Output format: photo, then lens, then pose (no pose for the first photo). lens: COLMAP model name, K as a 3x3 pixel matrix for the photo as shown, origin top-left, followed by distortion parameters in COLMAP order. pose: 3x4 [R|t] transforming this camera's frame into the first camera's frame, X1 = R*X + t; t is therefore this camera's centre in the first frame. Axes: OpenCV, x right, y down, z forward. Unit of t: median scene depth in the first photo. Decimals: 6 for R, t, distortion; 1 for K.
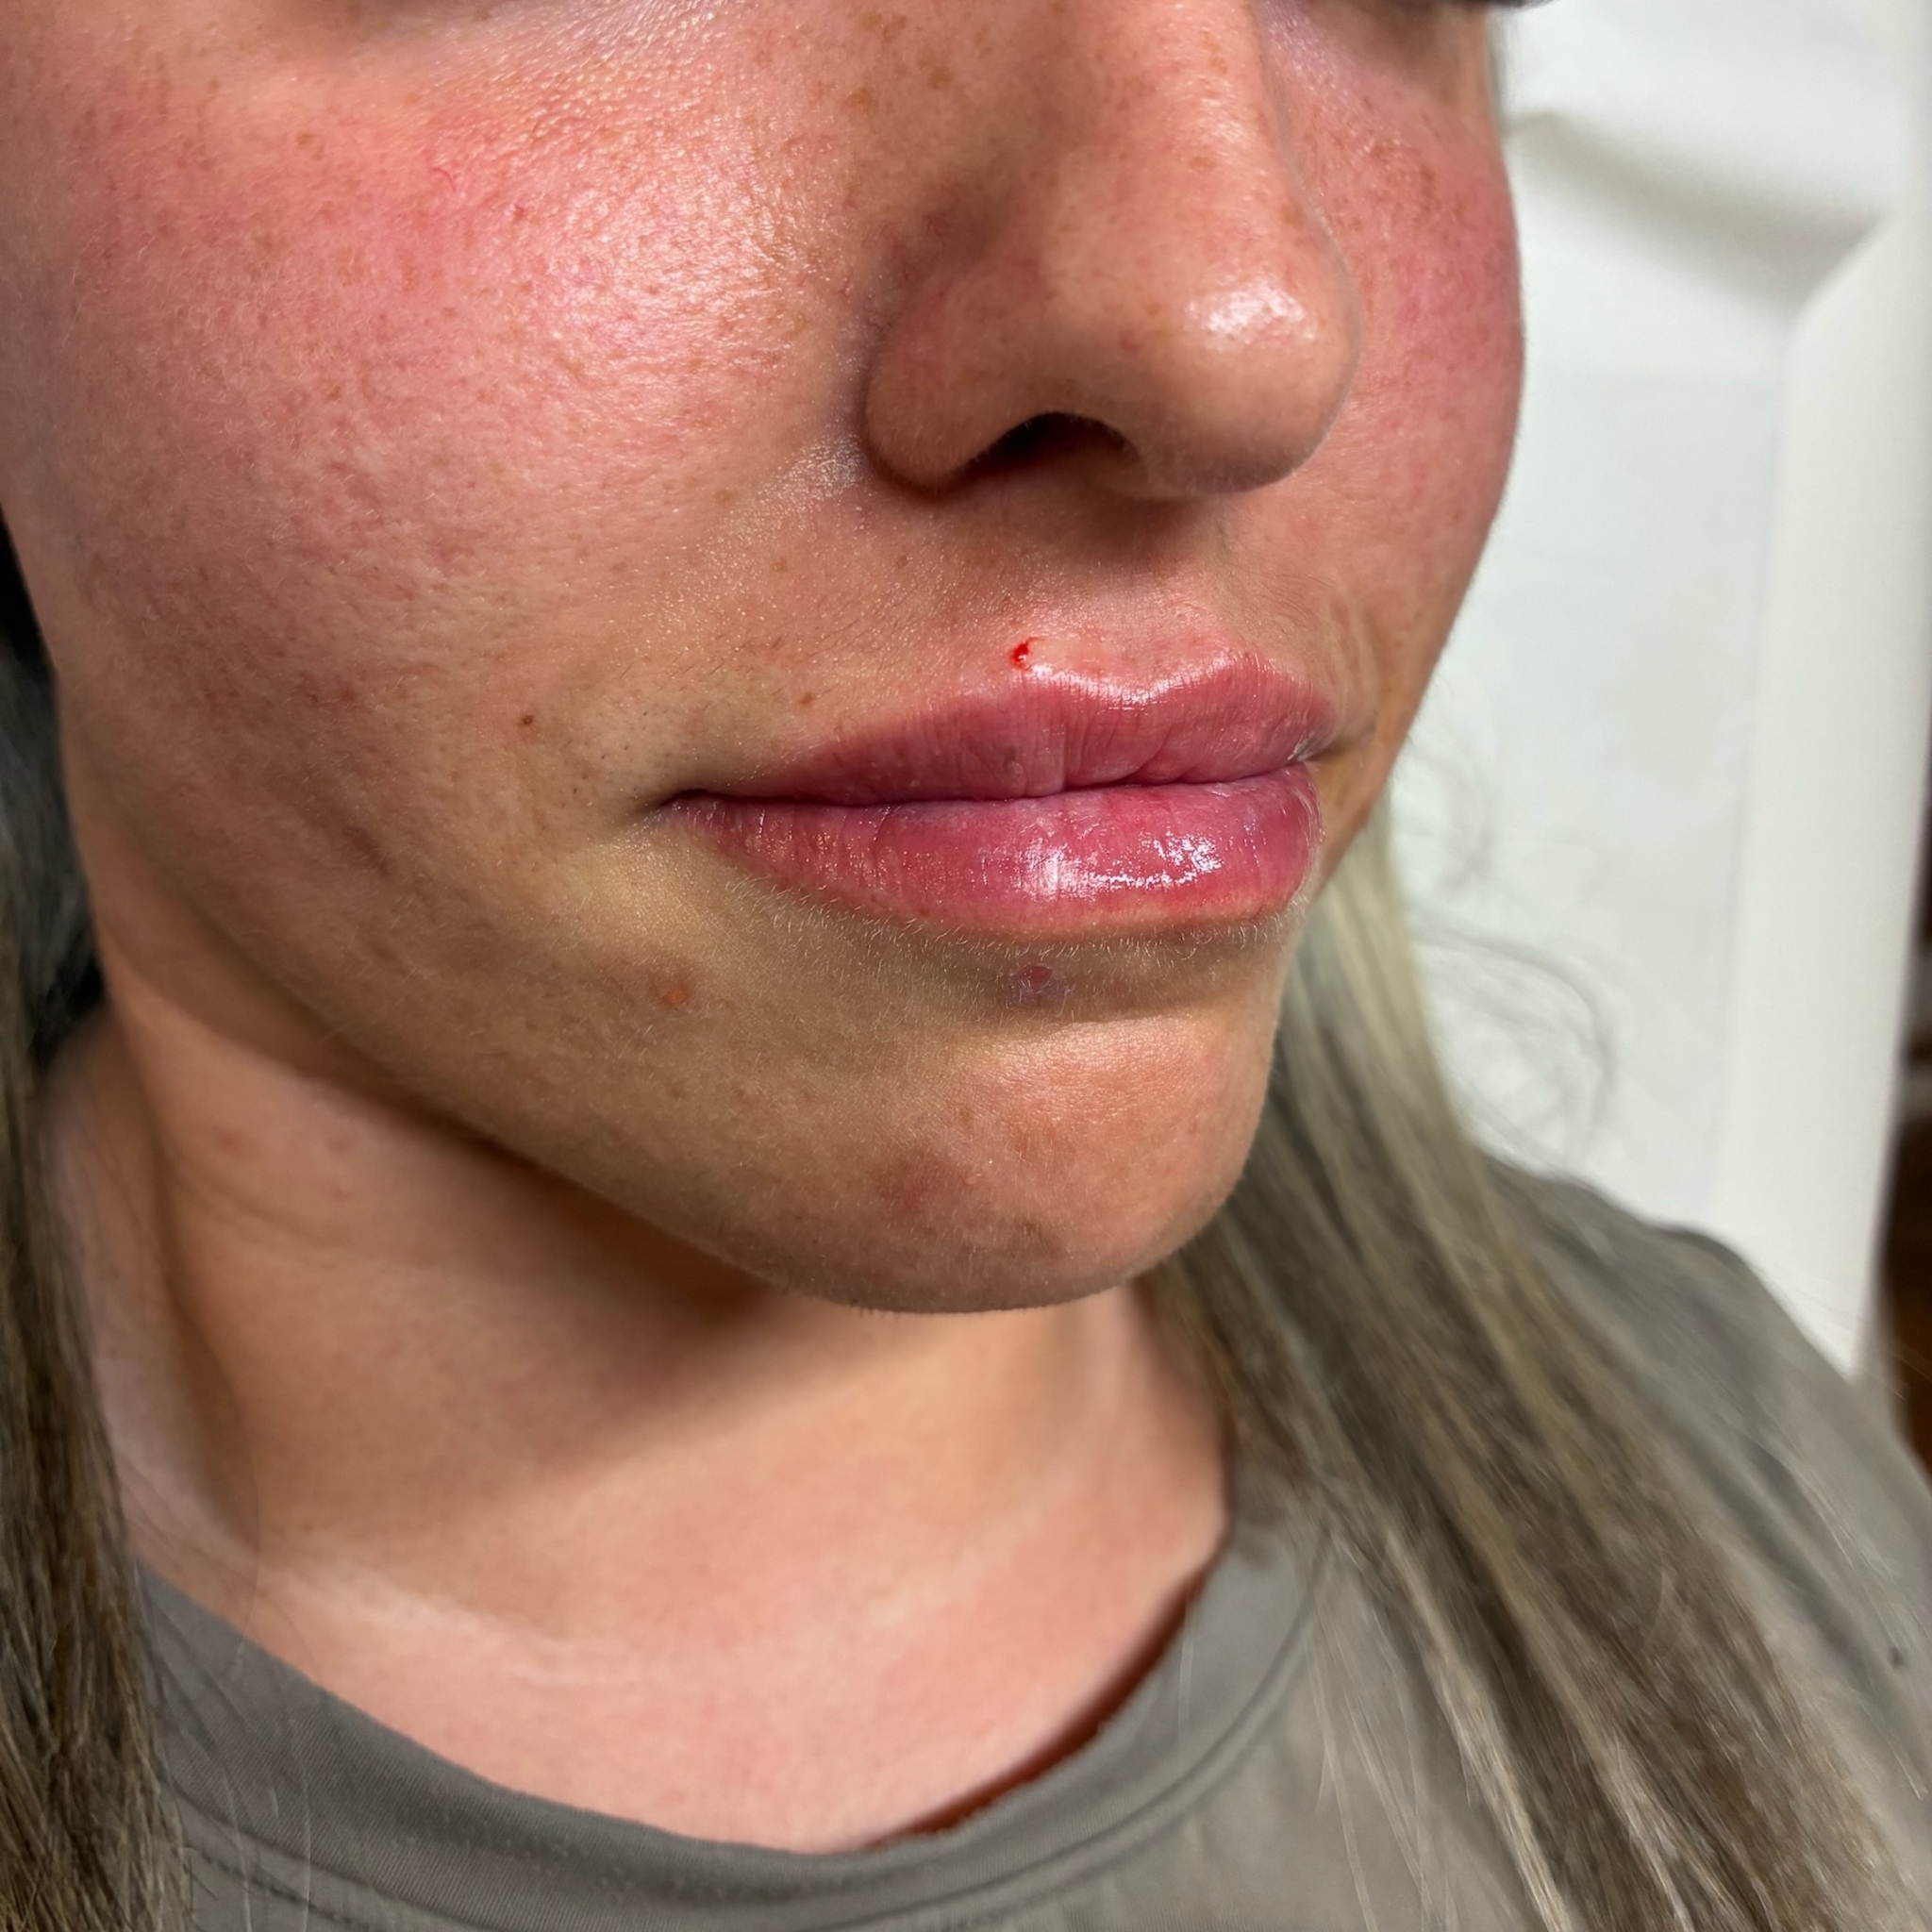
lens RADIAL K [[2087.4, 0, 1025.2], [0, 2087.4, 1019.2], [0, 0, 1]] dist [0.043857, -0.059631]
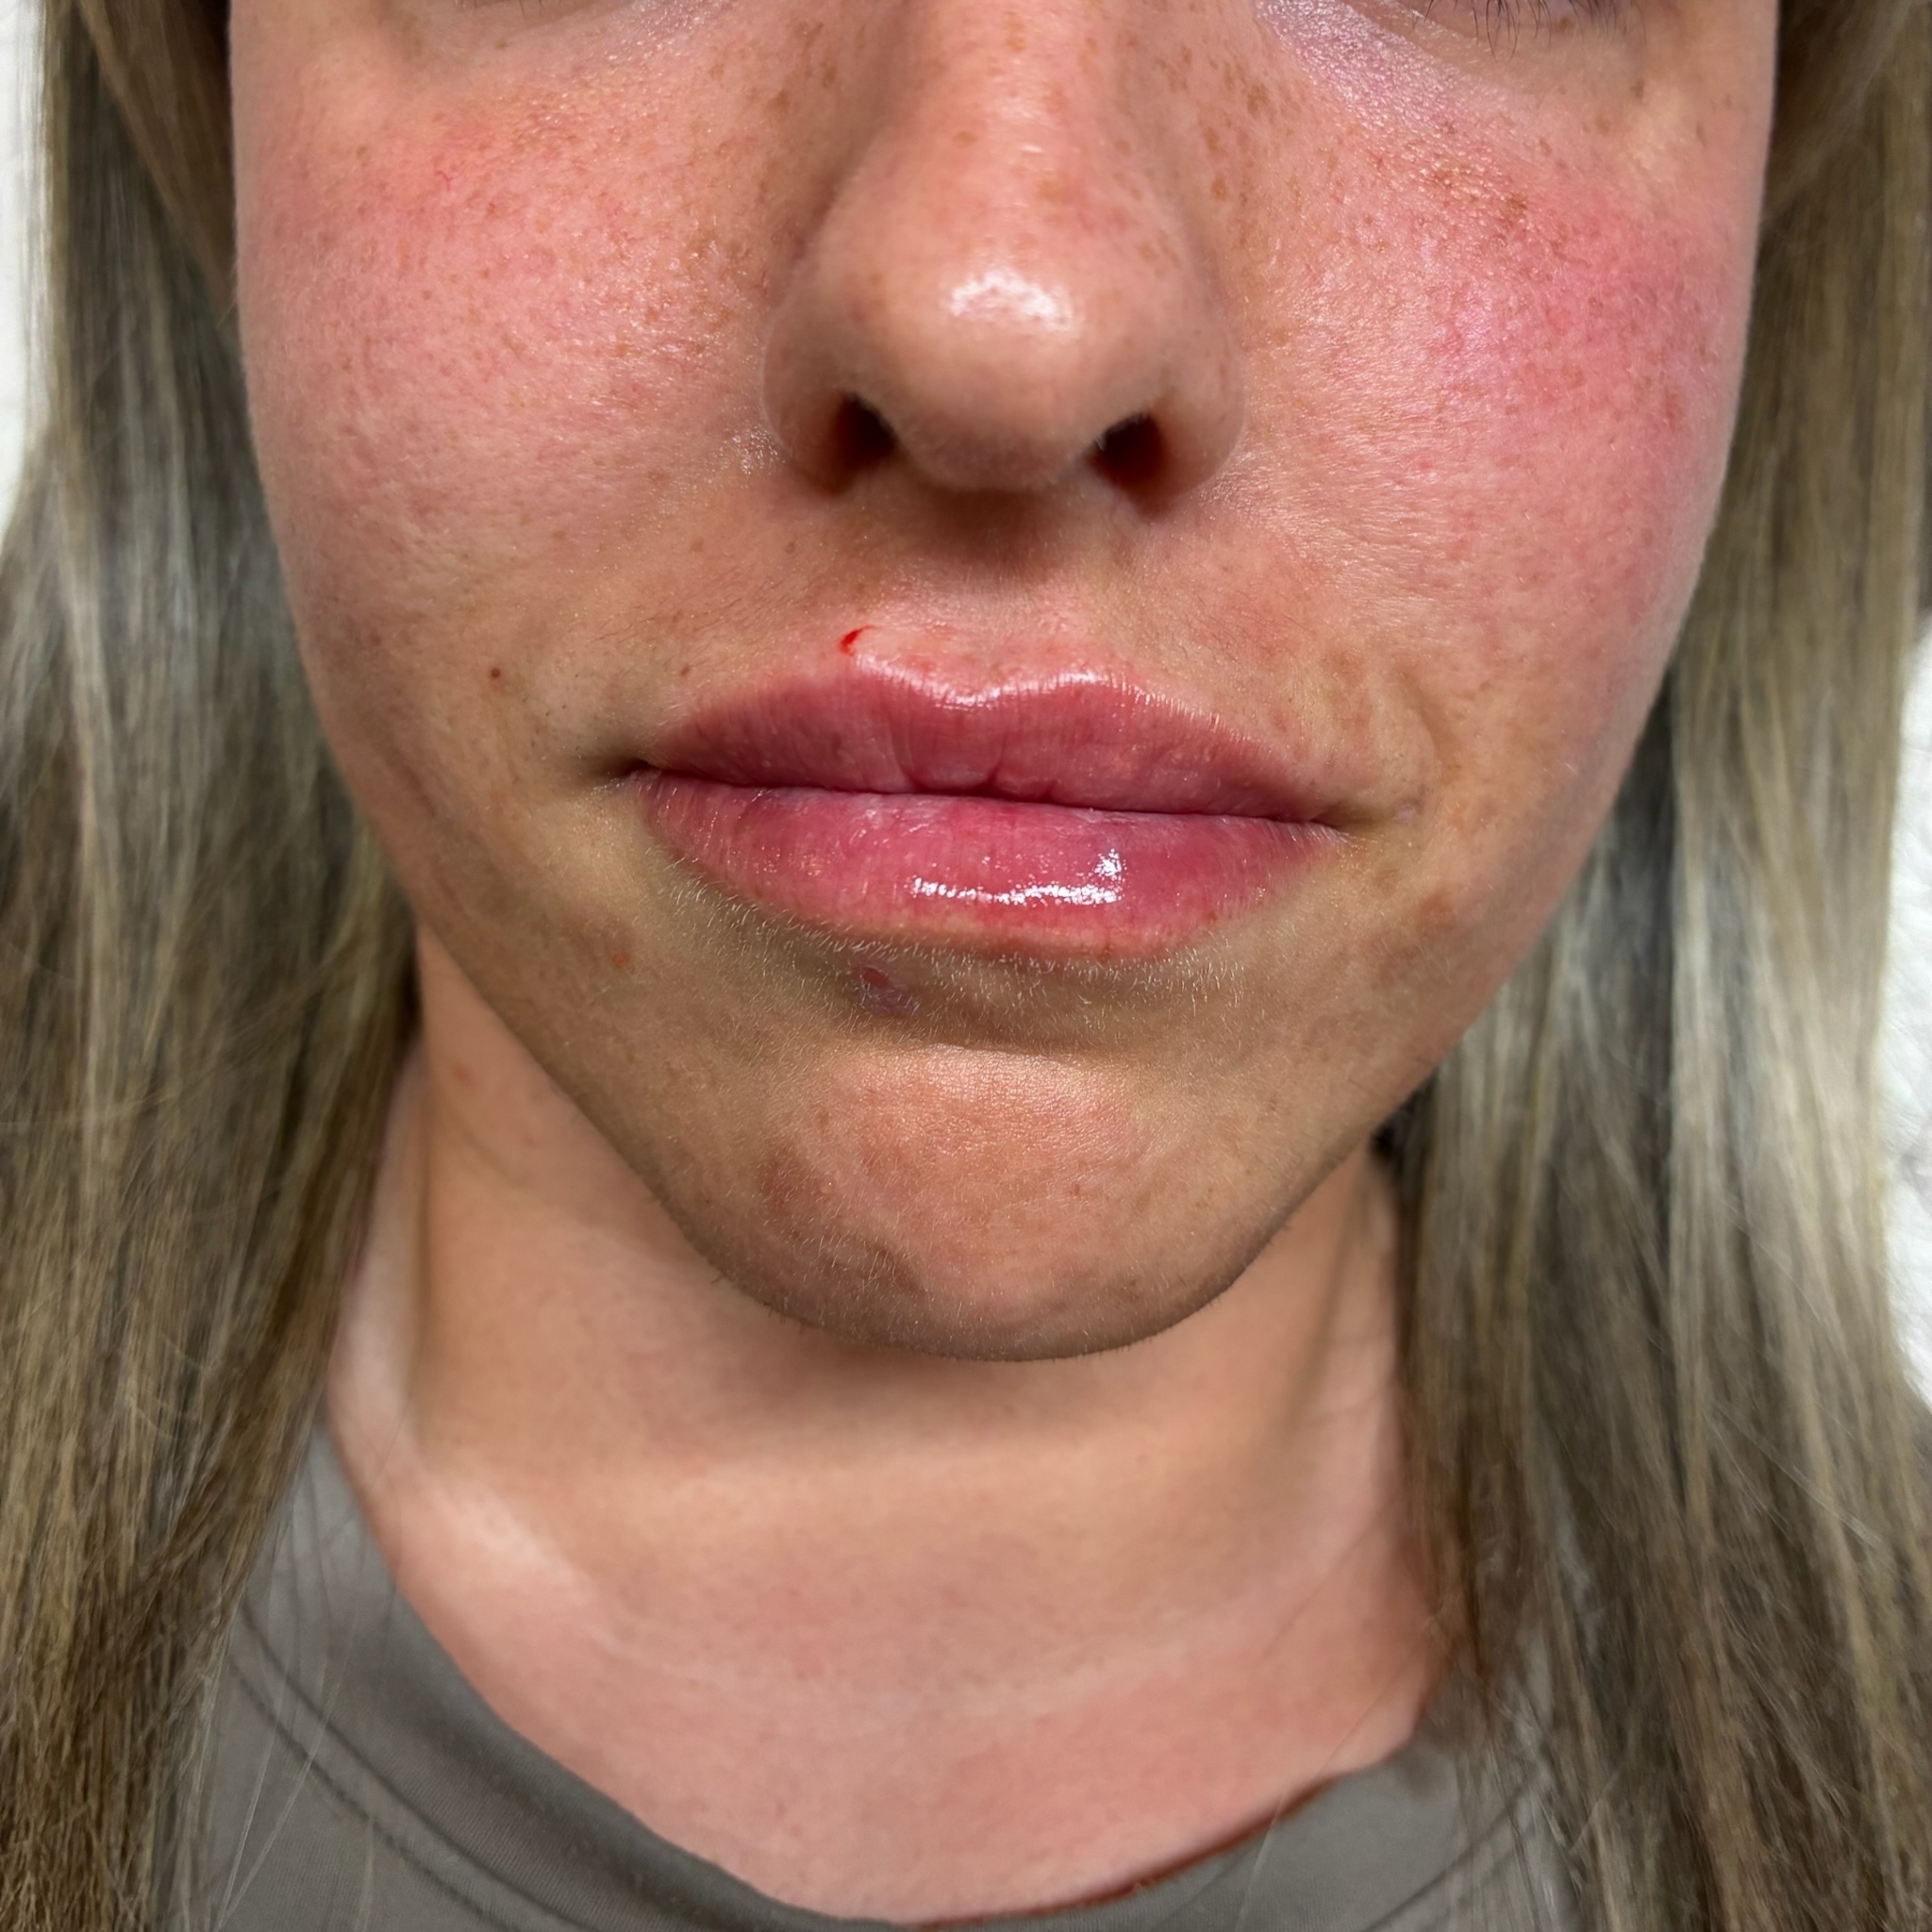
lens RADIAL K [[2109.4, 0, 966.0], [0, 2109.4, 966.0], [0, 0, 1]] dist [0.018253, 0.019914]
pose [[0.884503, 0.148252, -0.442352, 0.507233], [-0.194349, 0.979066, -0.060482, 0.025506], [0.424125, 0.139467, 0.894800, 0.151368]]
